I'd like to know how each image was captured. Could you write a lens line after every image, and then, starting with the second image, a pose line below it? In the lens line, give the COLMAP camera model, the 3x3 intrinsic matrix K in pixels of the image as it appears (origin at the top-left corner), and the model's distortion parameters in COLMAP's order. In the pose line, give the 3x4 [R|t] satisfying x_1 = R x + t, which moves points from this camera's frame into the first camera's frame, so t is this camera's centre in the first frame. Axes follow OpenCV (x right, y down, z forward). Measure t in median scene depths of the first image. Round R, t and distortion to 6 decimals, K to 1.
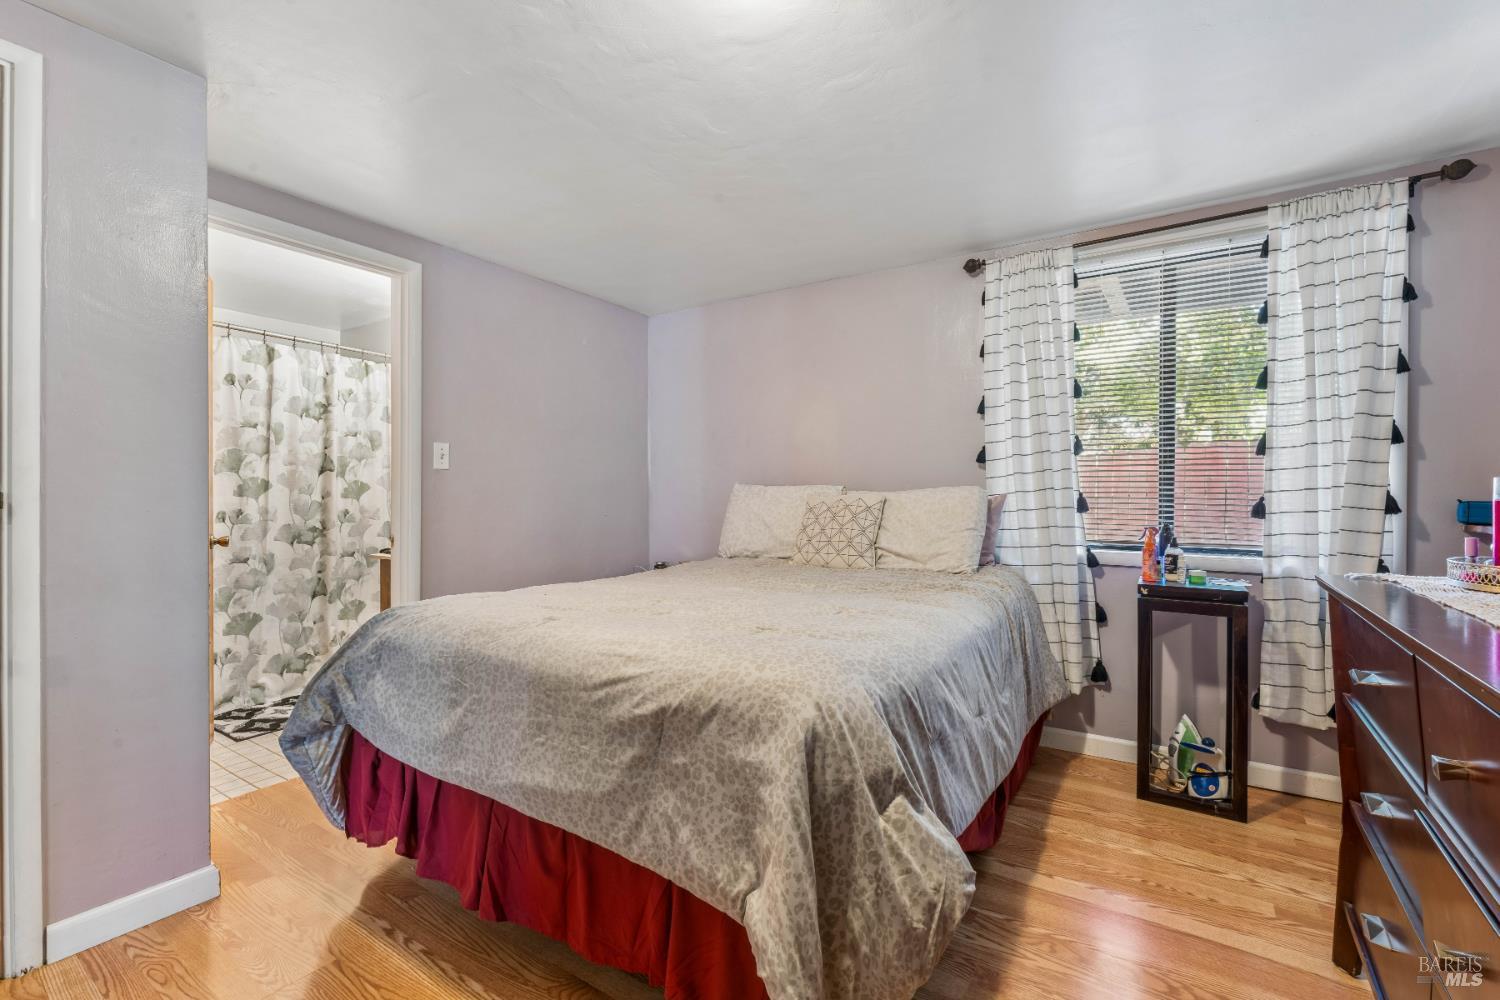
lens RADIAL K [[657.2, 0, 750.0], [0, 657.2, 500.0], [0, 0, 1]] dist [0.000070, -0.000242]
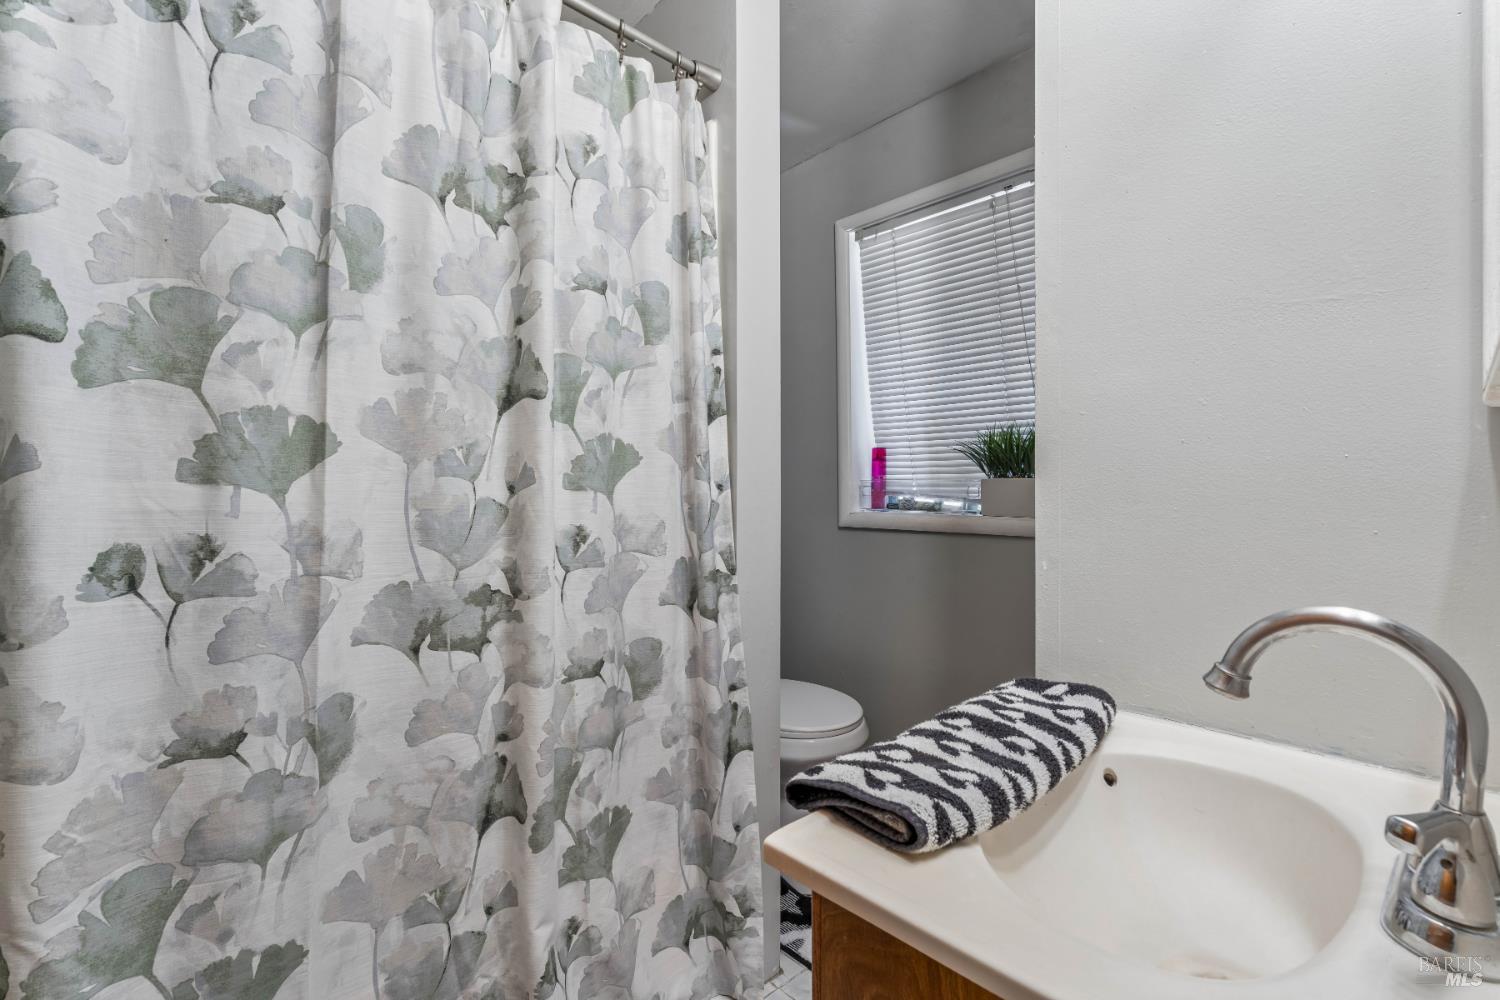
lens RADIAL K [[657.2, 0, 750.0], [0, 657.2, 500.0], [0, 0, 1]] dist [0.000070, -0.000242]
pose [[0.972449, 0.002900, -0.233096, -0.484611], [0.000328, 0.999905, 0.013809, -0.002440], [0.233114, -0.013505, 0.972356, 0.749691]]
